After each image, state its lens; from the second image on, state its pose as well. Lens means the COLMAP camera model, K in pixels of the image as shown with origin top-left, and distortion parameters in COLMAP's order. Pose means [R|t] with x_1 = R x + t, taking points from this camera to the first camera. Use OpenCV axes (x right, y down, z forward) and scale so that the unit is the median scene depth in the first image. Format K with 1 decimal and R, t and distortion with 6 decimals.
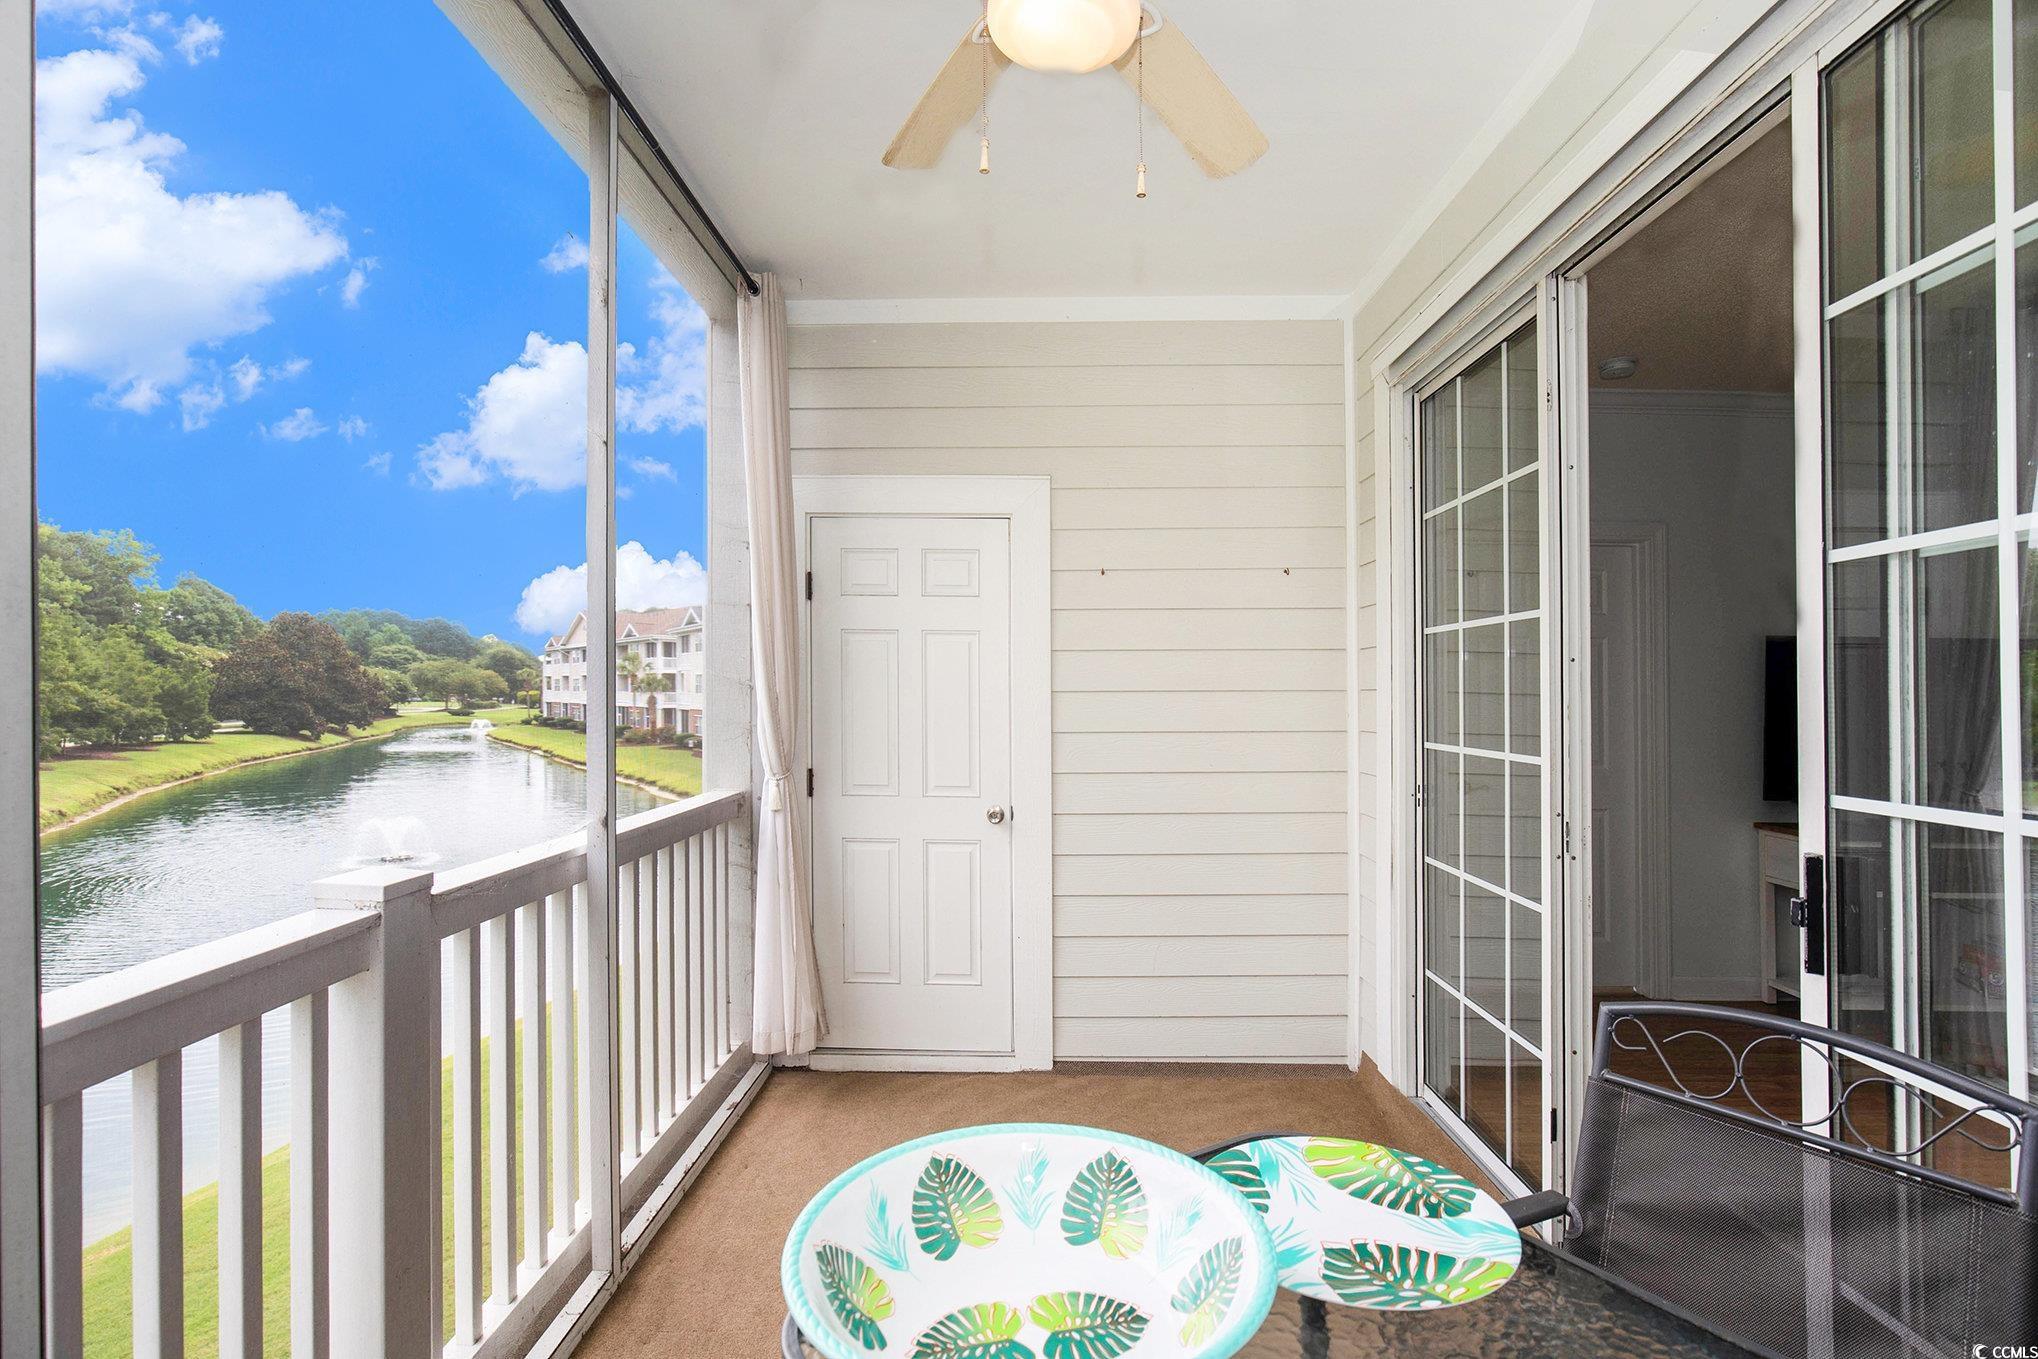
lens RADIAL K [[948.7, 0, 1015.9], [0, 948.7, 701.5], [0, 0, 1]] dist [-0.013966, 0.005504]
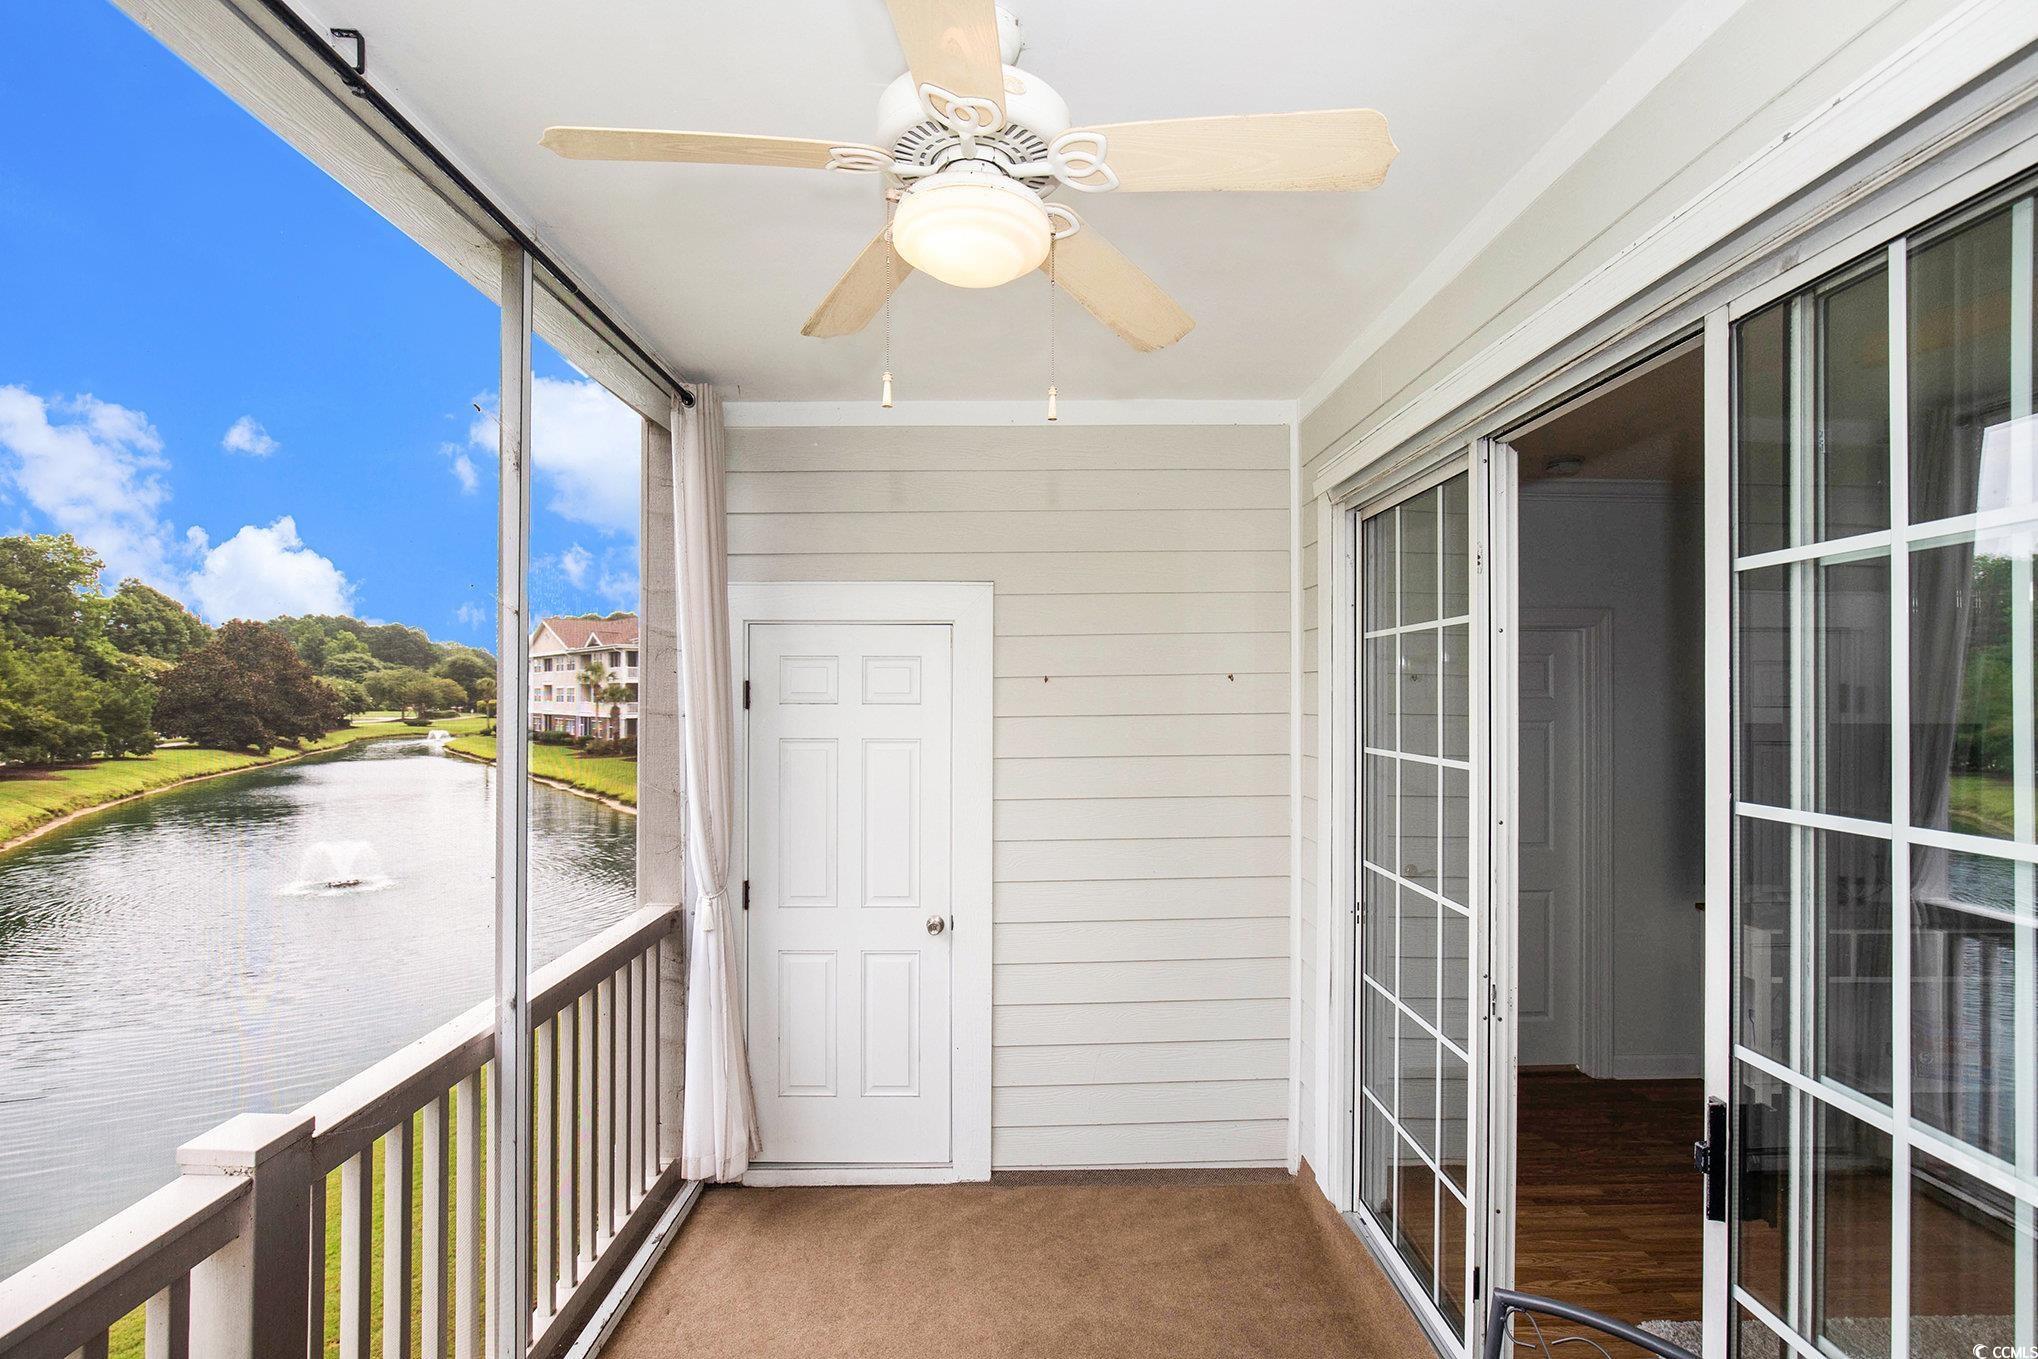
lens RADIAL K [[948.7, 0, 1015.9], [0, 948.7, 701.5], [0, 0, 1]] dist [-0.013966, 0.005504]
pose [[0.999531, 0.009412, 0.029137, 0.032072], [-0.009441, 0.999955, 0.000851, -0.115449], [-0.029128, -0.001126, 0.999575, 0.010862]]
